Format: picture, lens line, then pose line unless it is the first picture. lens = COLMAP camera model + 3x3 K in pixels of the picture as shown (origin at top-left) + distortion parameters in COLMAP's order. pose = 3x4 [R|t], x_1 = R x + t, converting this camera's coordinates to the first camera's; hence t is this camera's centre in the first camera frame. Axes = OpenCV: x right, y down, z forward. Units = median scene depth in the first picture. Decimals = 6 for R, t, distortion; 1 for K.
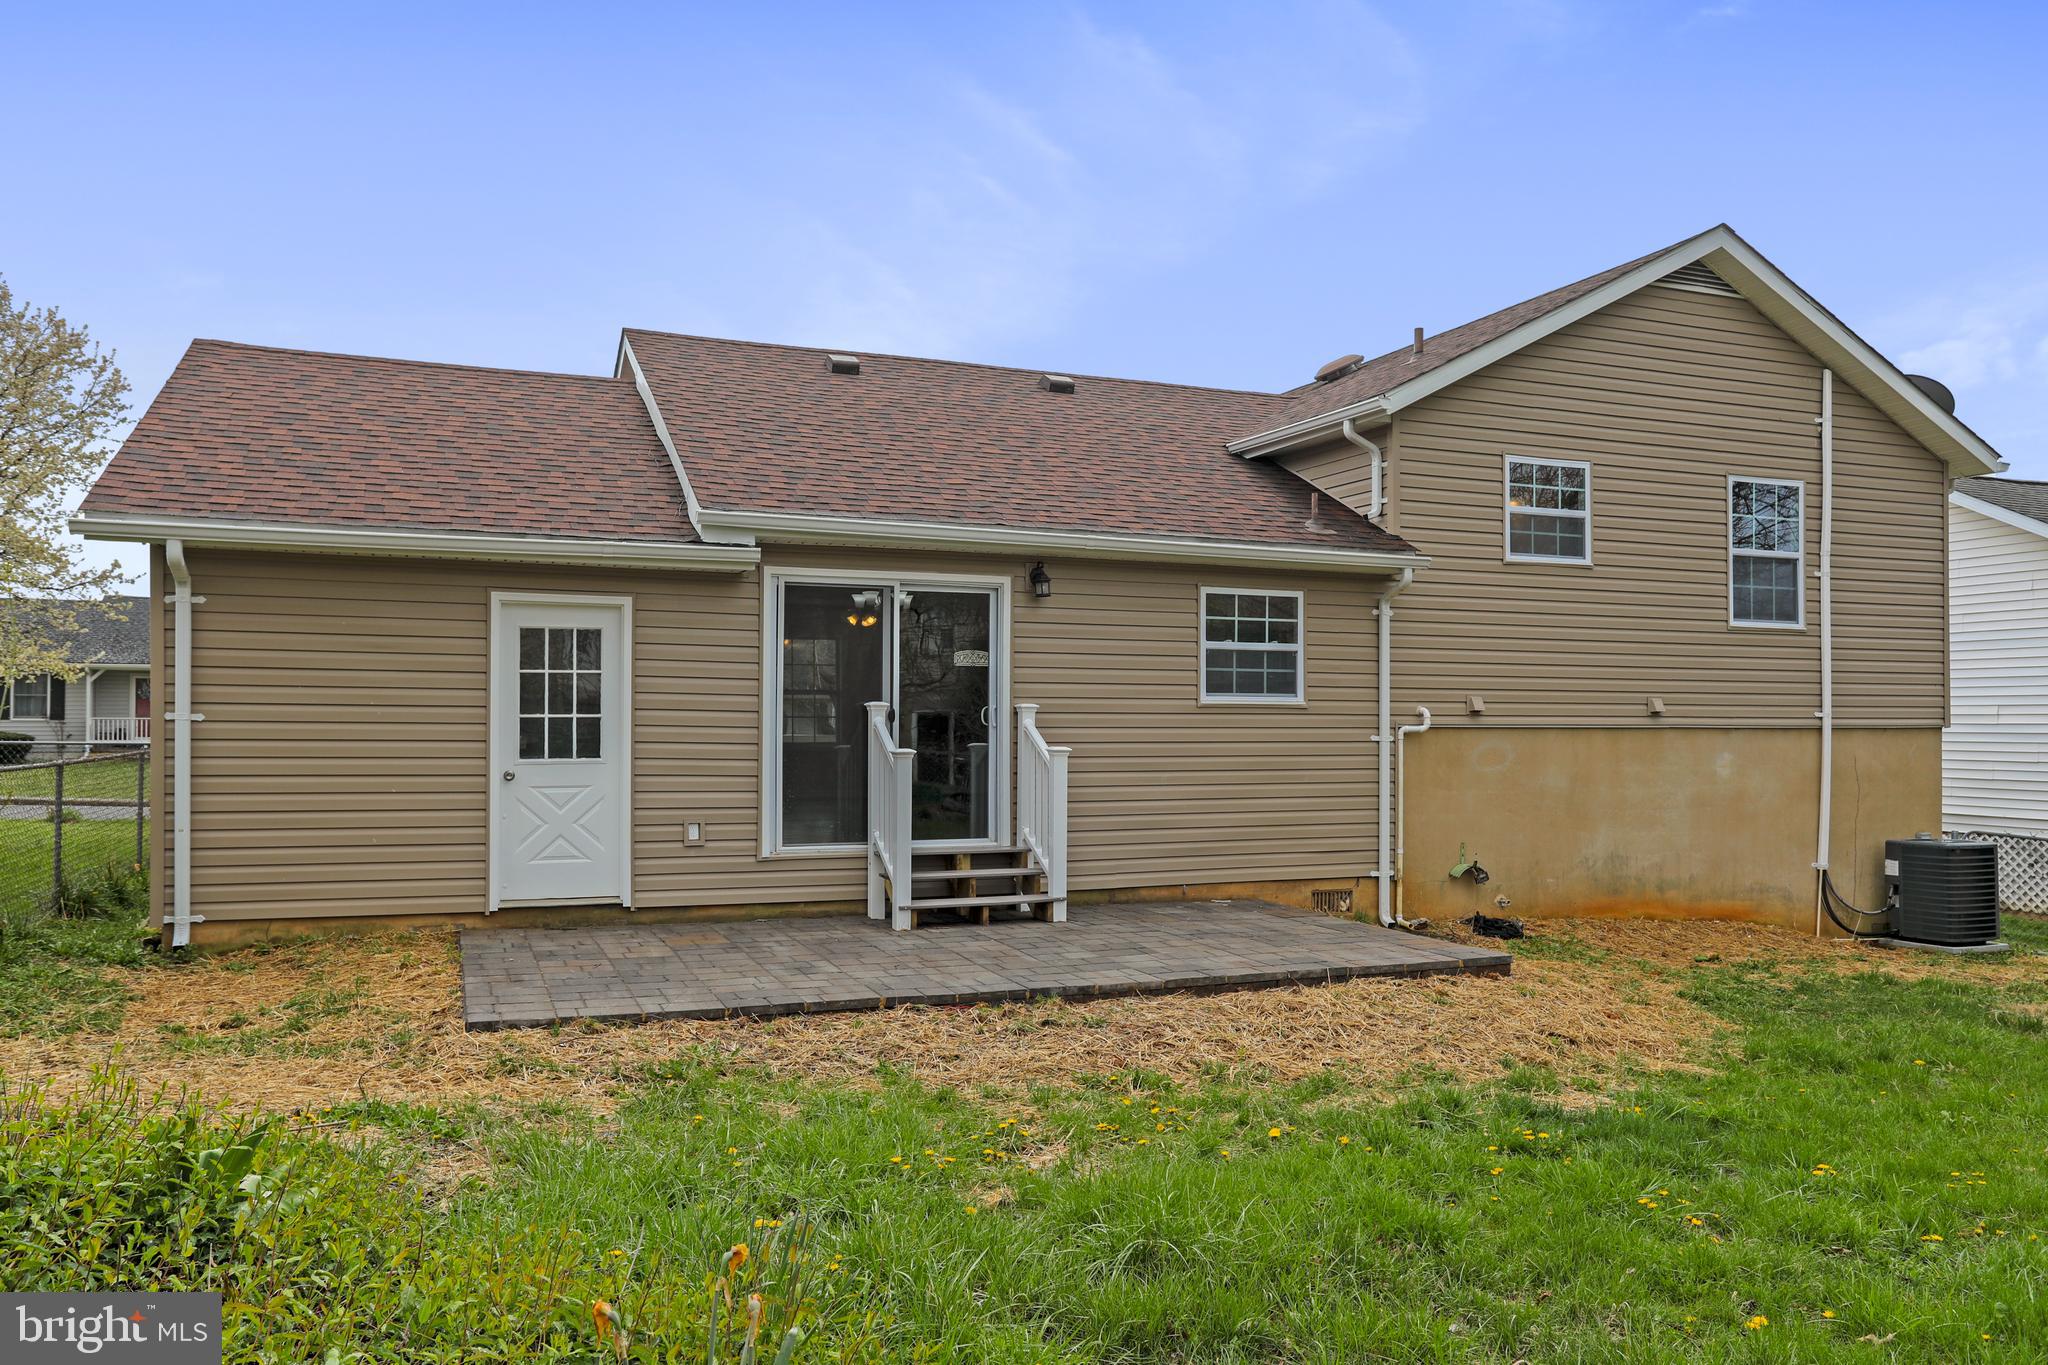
lens RADIAL K [[1477.2, 0, 1013.8], [0, 1477.2, 723.5], [0, 0, 1]] dist [0.000761, 0.003777]
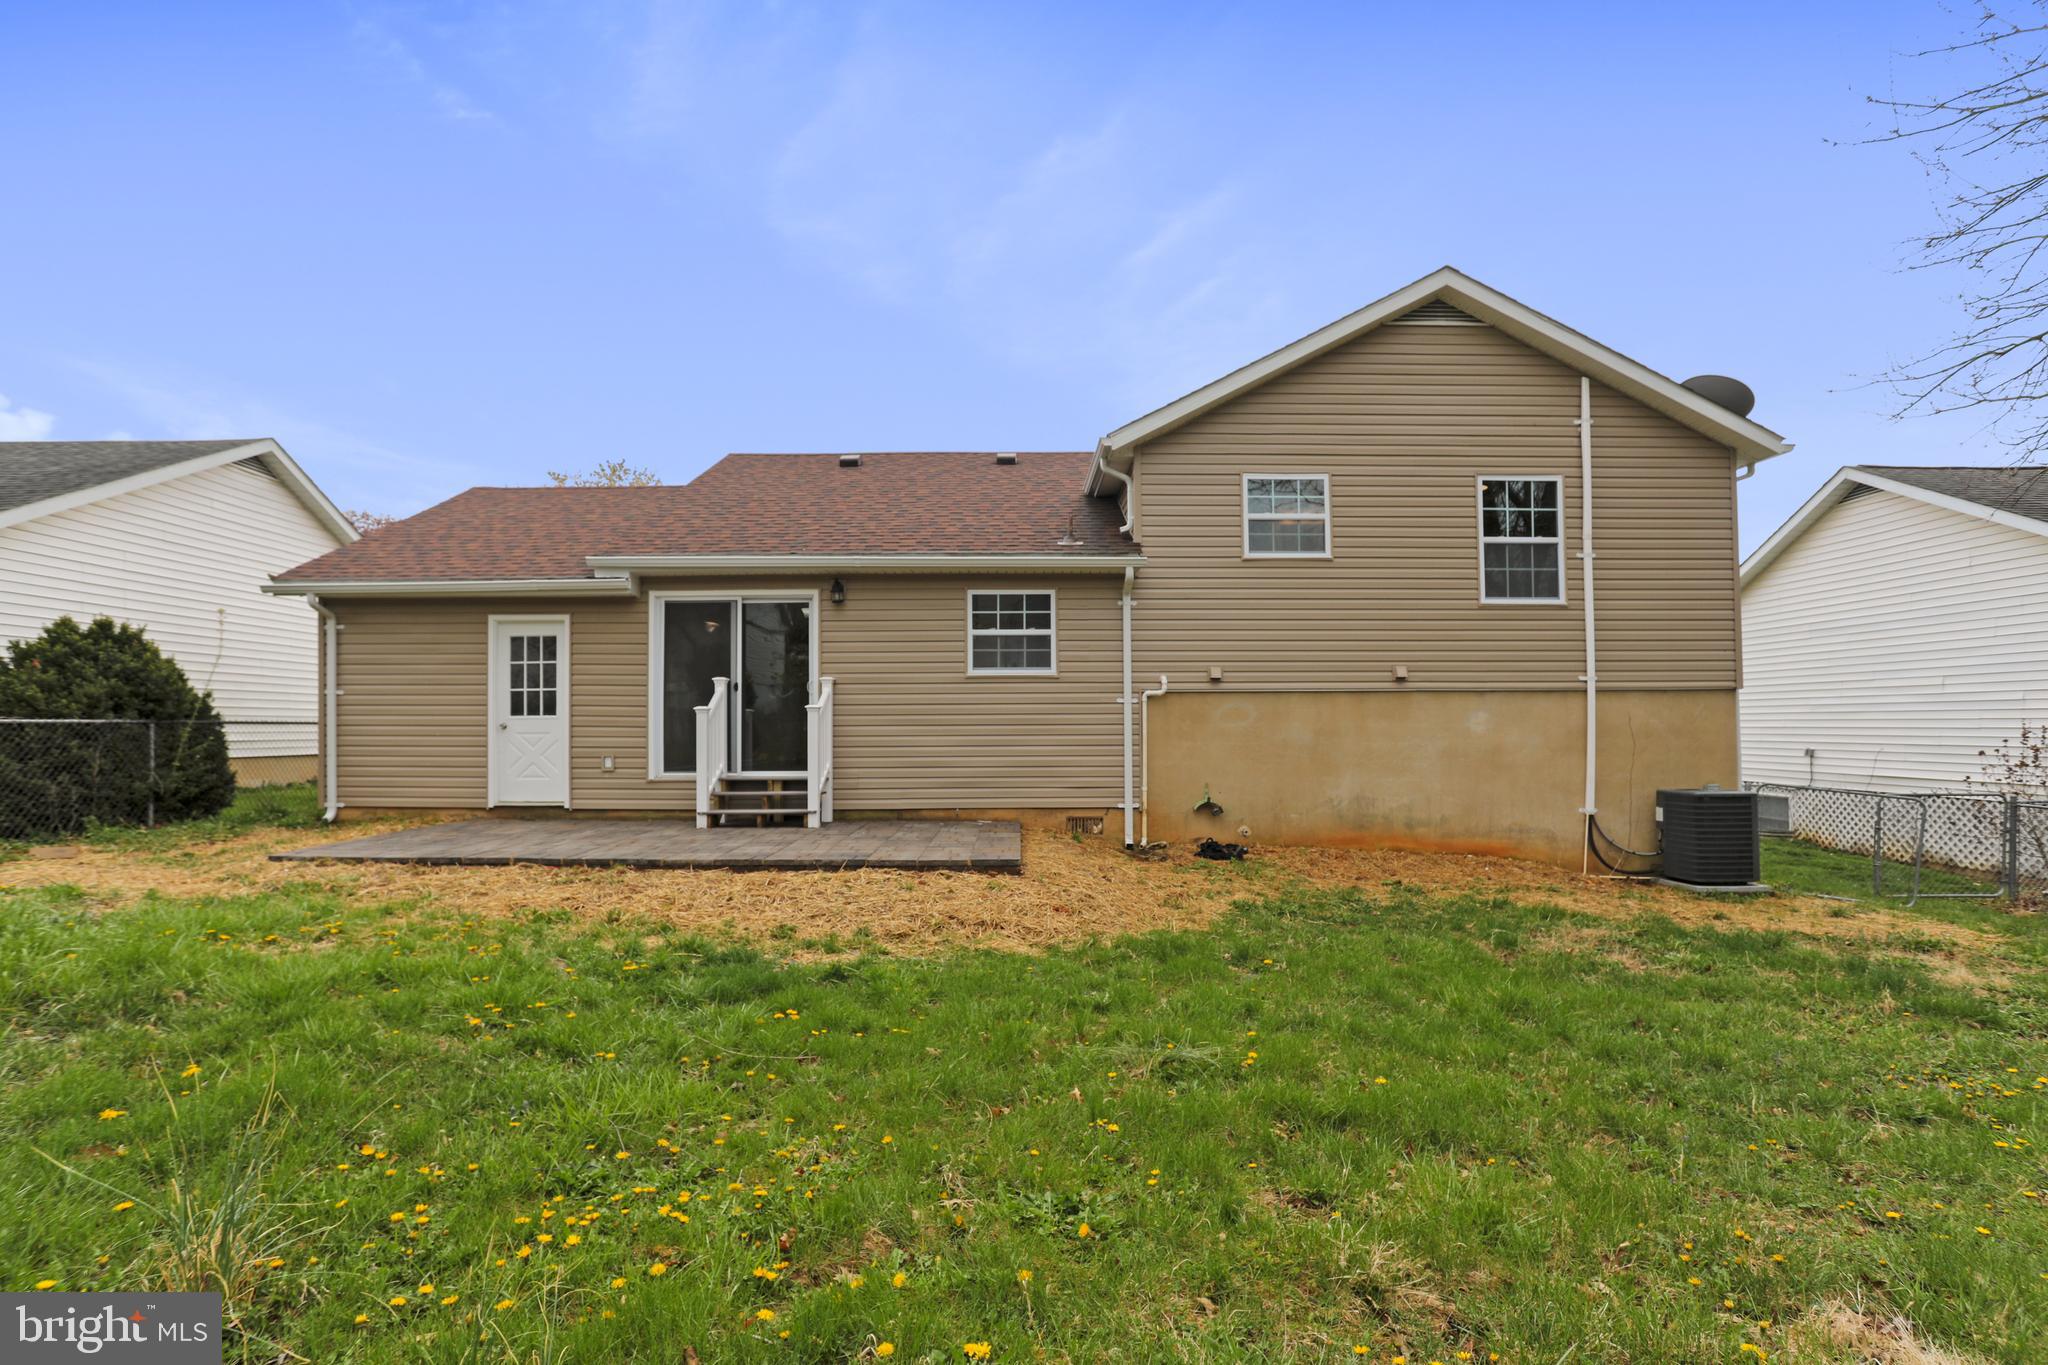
lens RADIAL K [[998.0, 0, 1018.0], [0, 998.0, 717.7], [0, 0, 1]] dist [-0.062785, 0.029582]
pose [[0.926913, -0.011474, -0.375101, 0.489682], [0.007298, 0.999895, -0.012553, 0.035495], [0.375205, 0.008898, 0.926899, 0.158274]]
